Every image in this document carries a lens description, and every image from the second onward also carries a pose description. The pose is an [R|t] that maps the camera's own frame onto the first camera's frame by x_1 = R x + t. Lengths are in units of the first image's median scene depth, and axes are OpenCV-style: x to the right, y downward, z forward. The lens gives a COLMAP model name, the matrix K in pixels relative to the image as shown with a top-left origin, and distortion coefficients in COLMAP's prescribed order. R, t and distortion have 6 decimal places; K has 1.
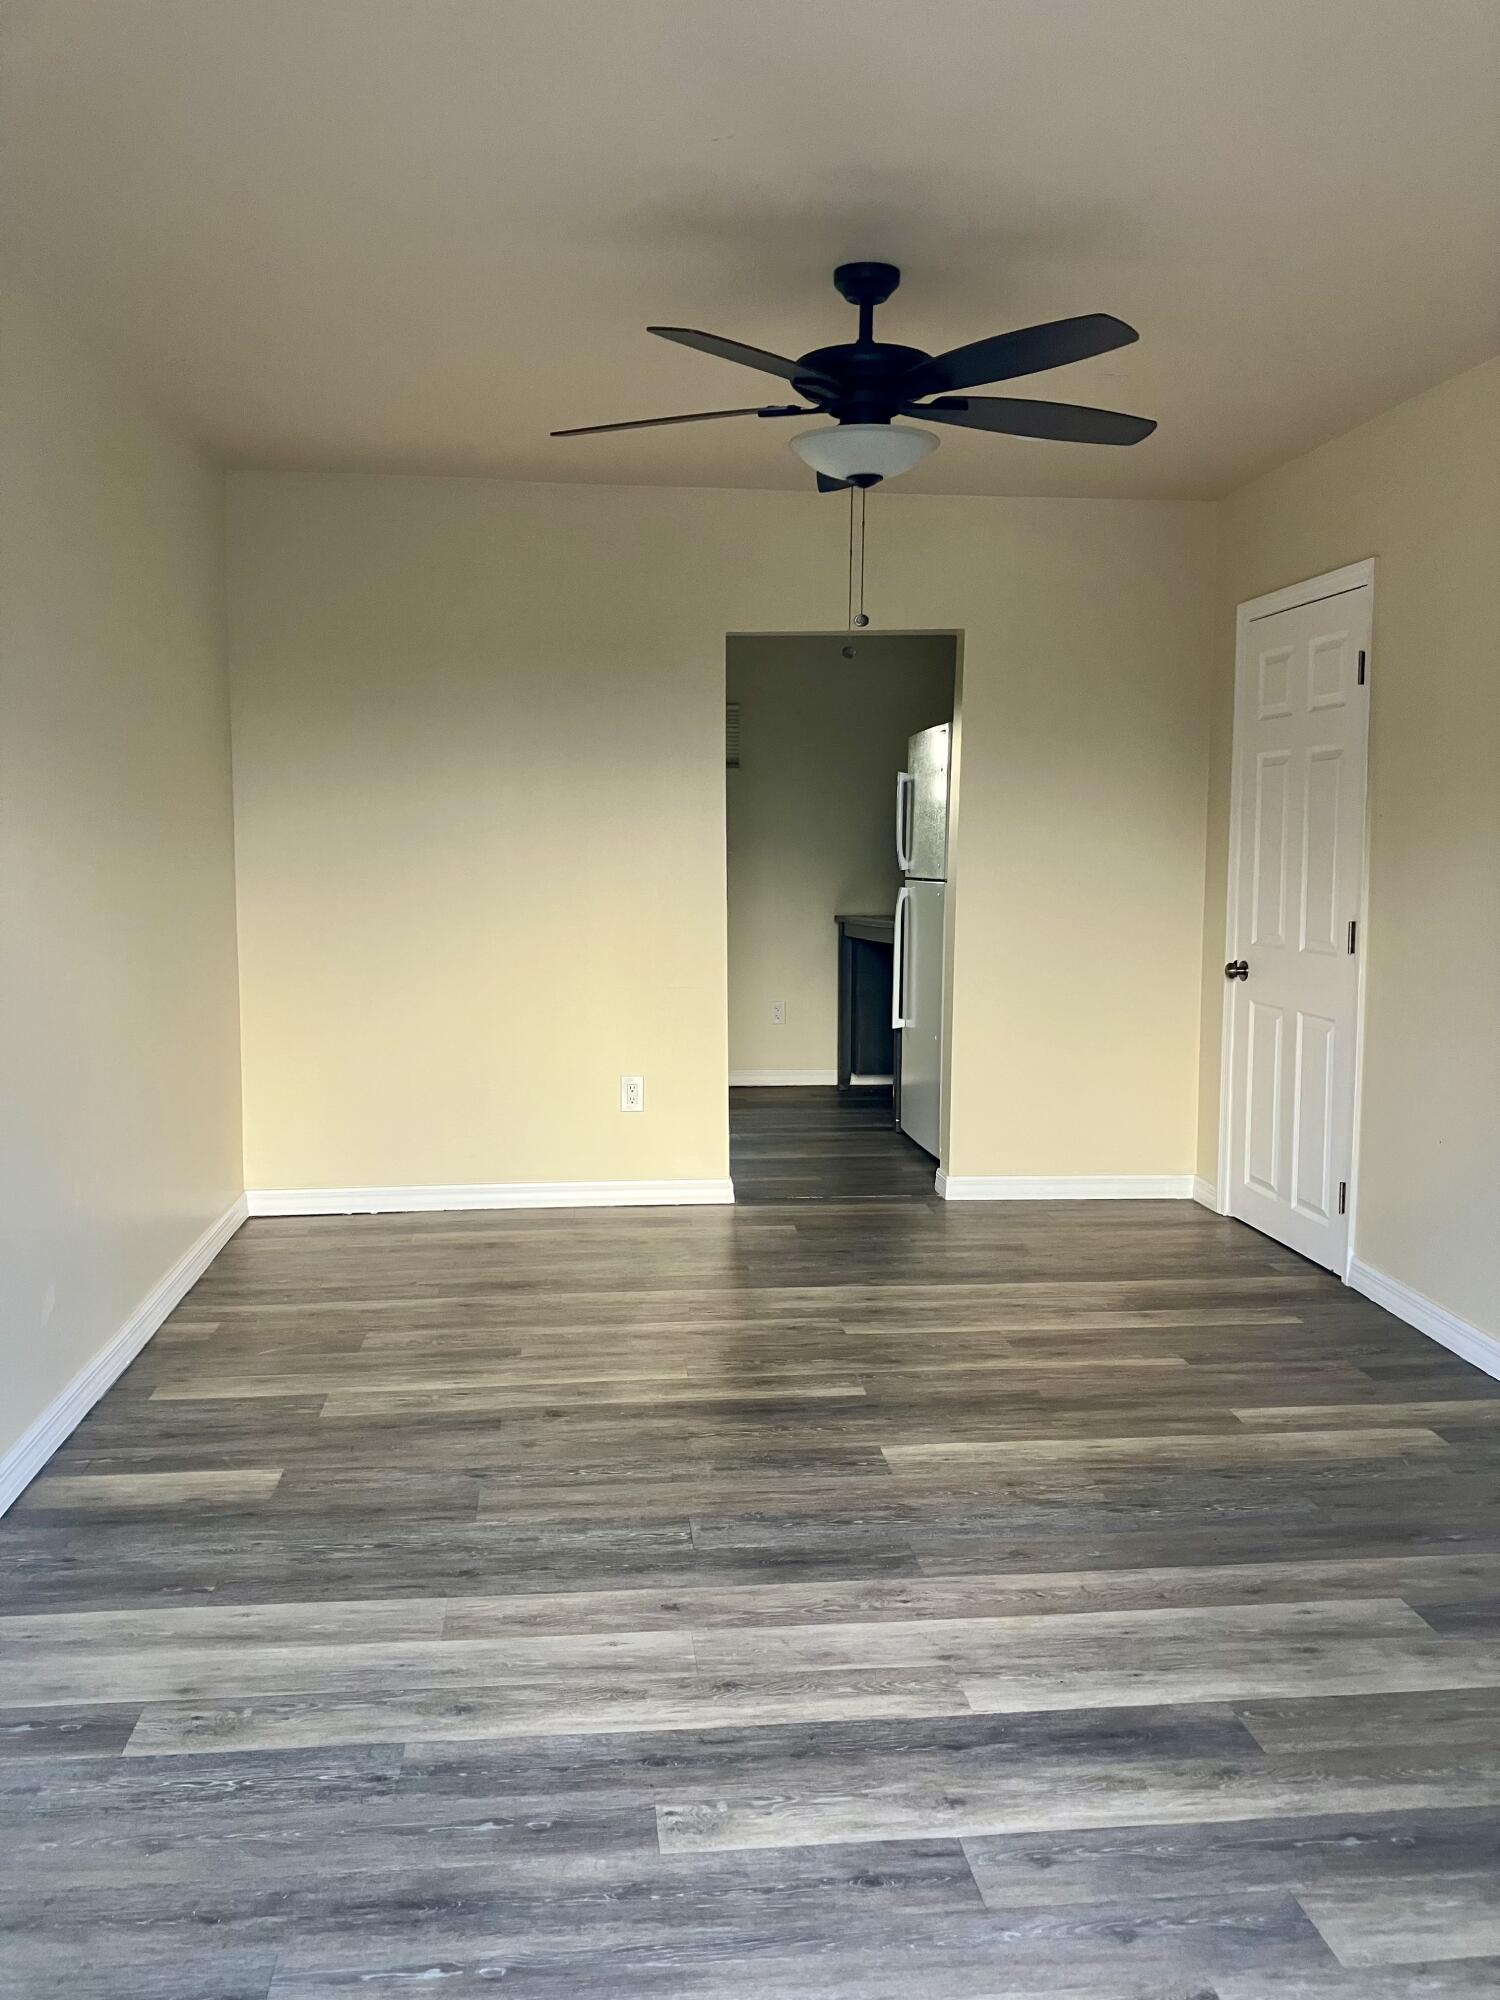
lens RADIAL K [[1800.6, 0, 845.9], [0, 1800.6, 1024.5], [0, 0, 1]] dist [0.041350, -0.008528]
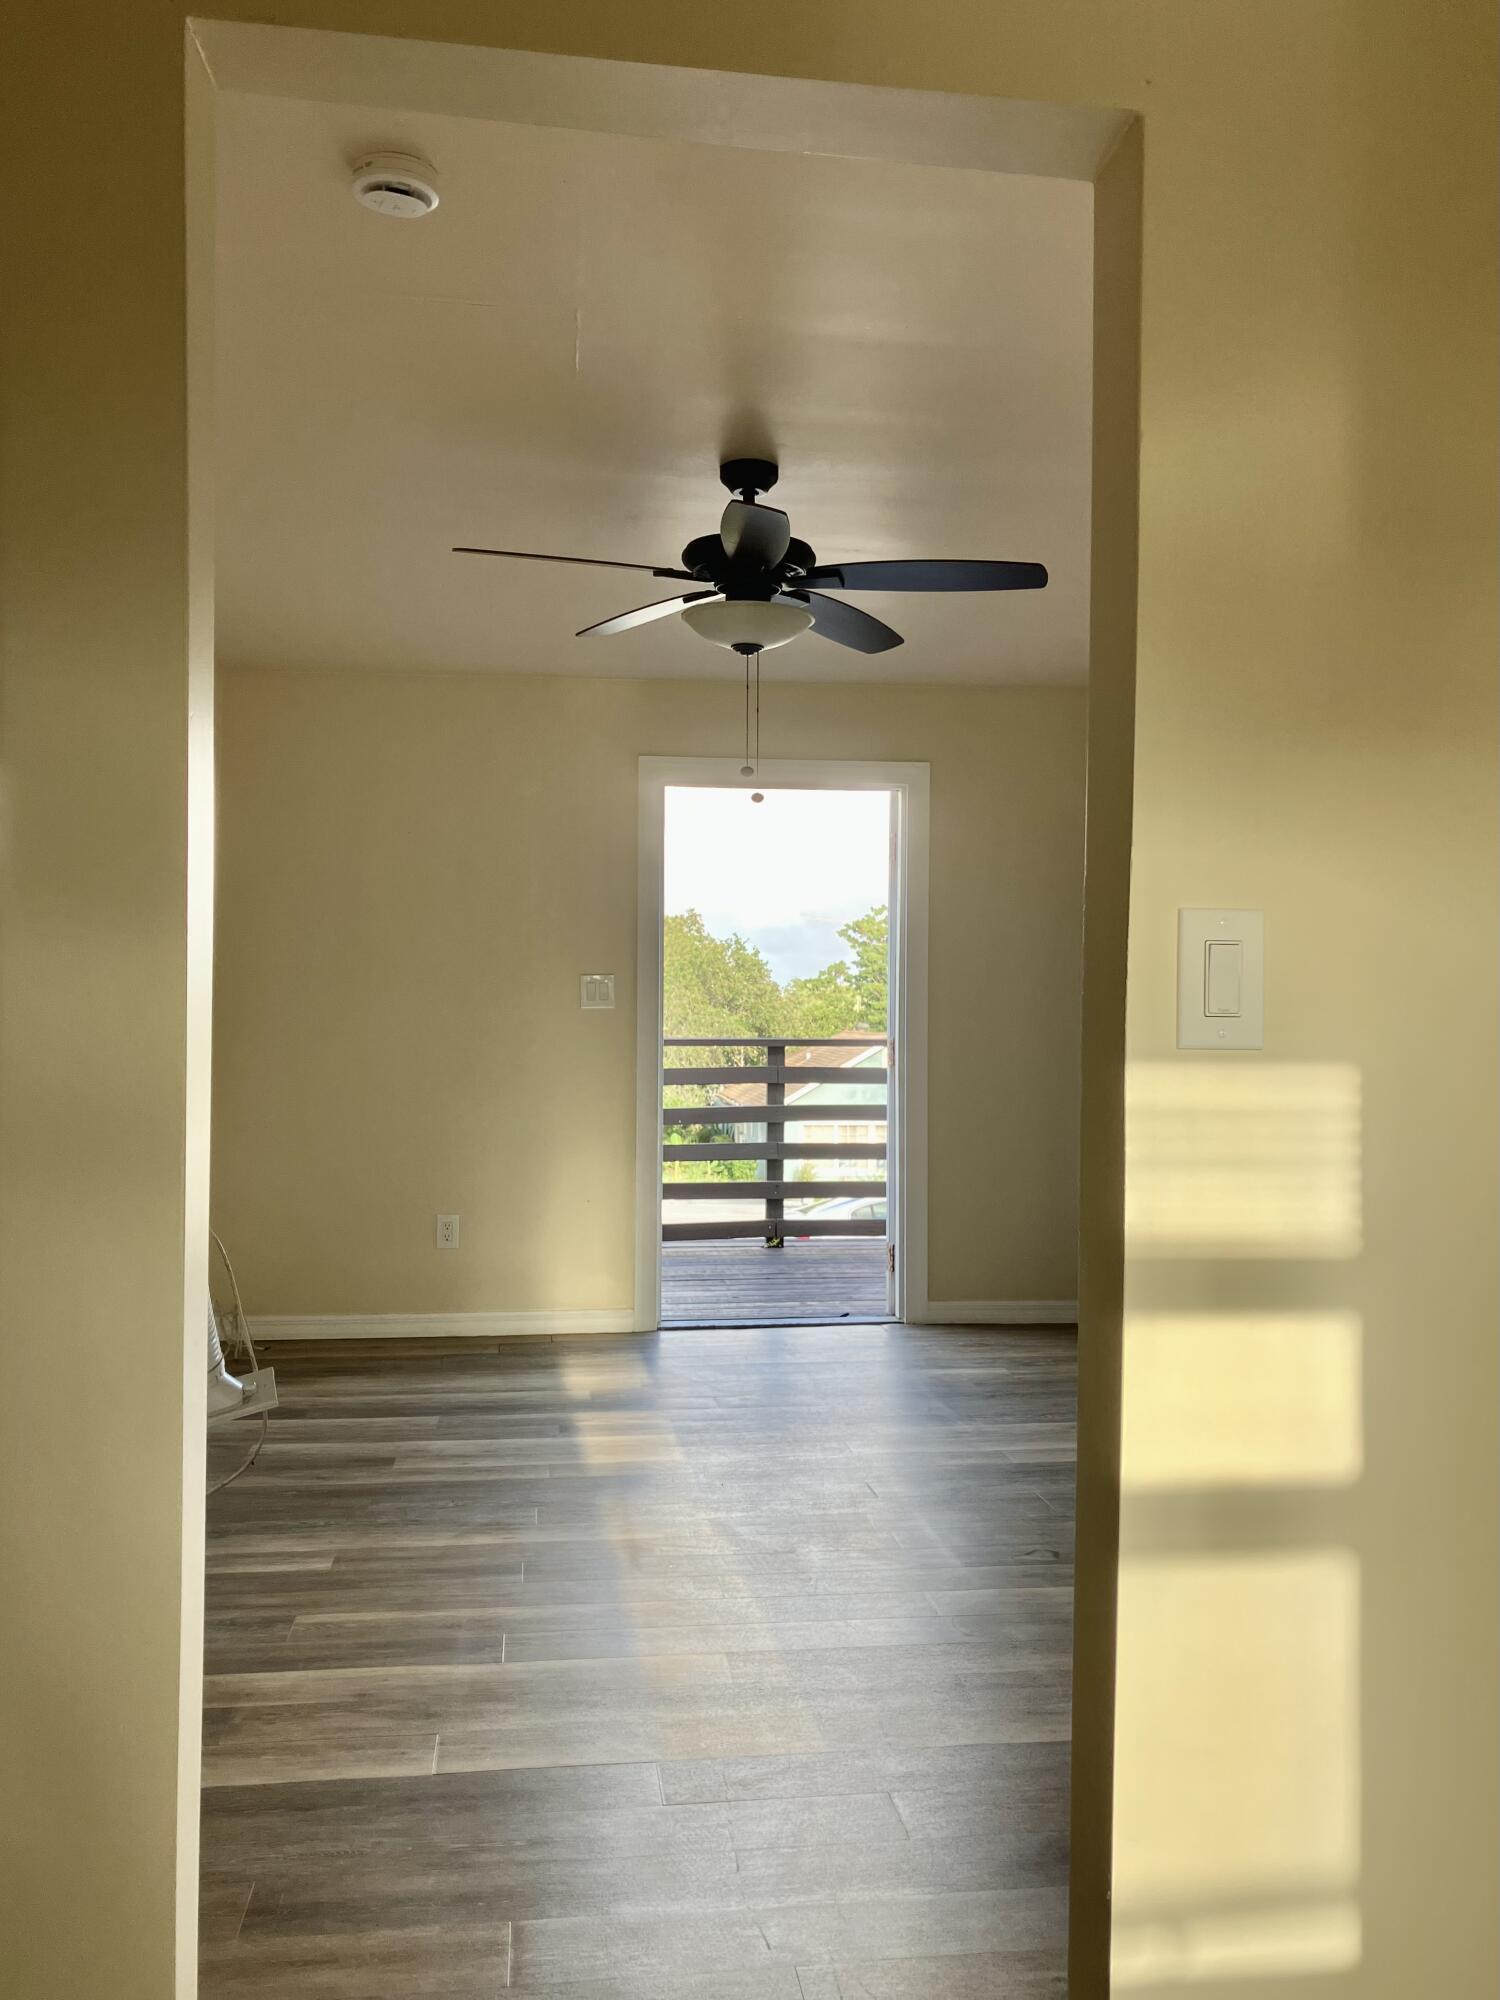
lens RADIAL K [[1628.7, 0, 753.4], [0, 1628.7, 974.6], [0, 0, 1]] dist [0.031495, -0.000994]
pose [[-0.998884, -0.015010, 0.044789, -0.042971], [-0.011436, 0.996809, 0.079005, -0.176369], [-0.045832, 0.078404, -0.995868, 1.974109]]
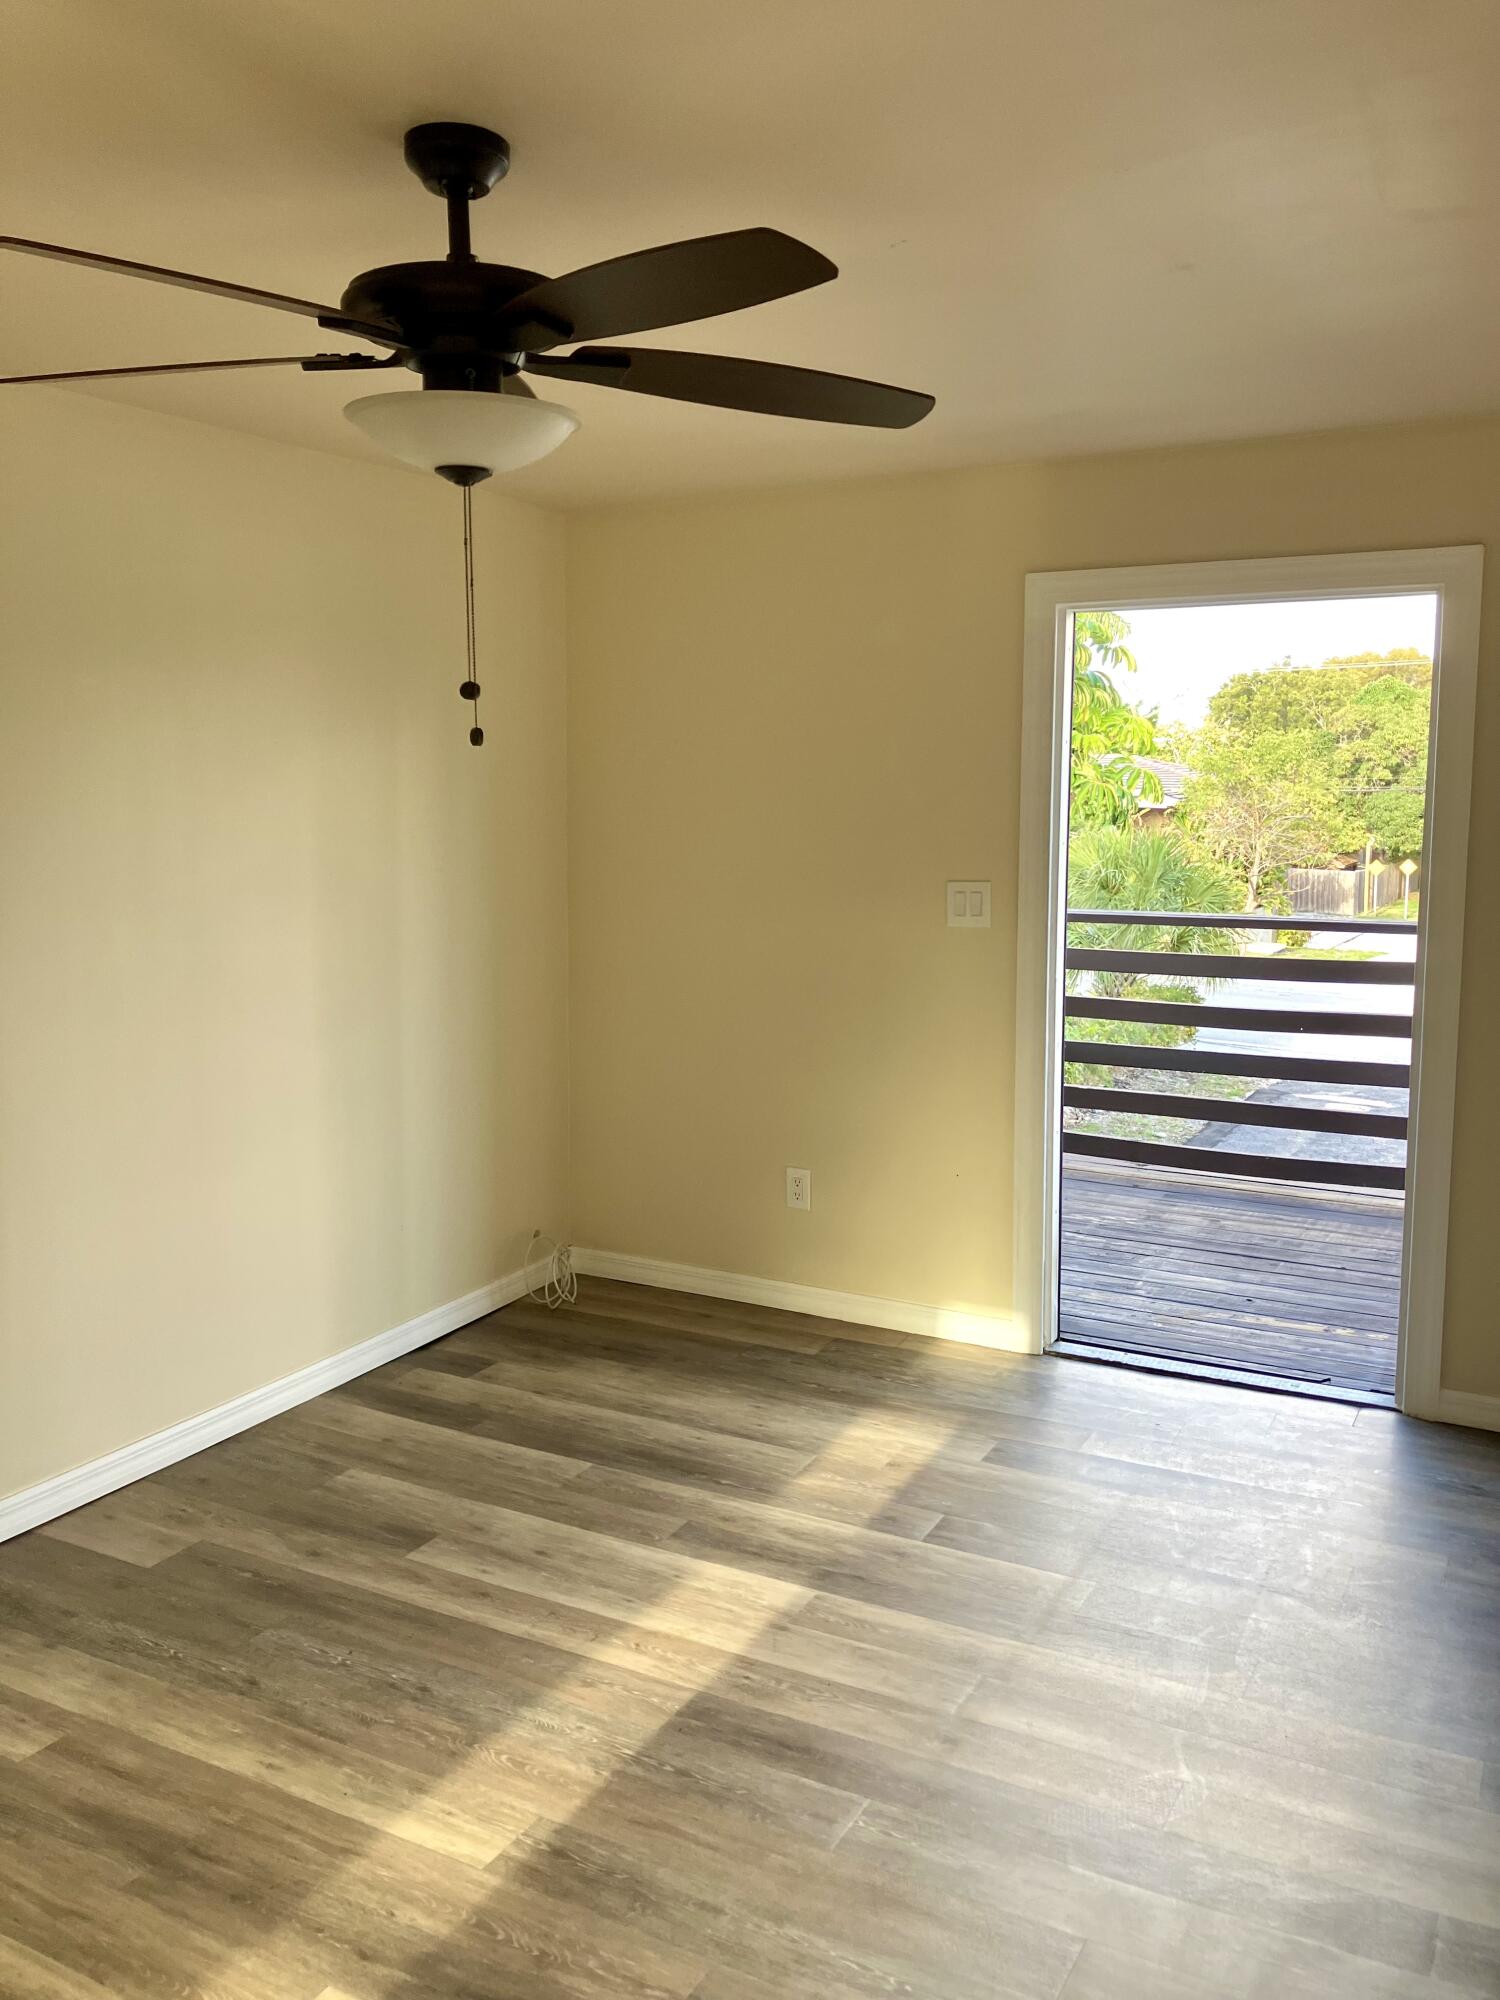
lens RADIAL K [[1628.7, 0, 753.4], [0, 1628.7, 974.6], [0, 0, 1]] dist [0.031495, -0.000994]
pose [[-0.797730, -0.085339, 0.596945, -0.426991], [0.050168, 0.977111, 0.206729, -0.237635], [-0.600924, 0.194861, -0.775190, 1.392165]]
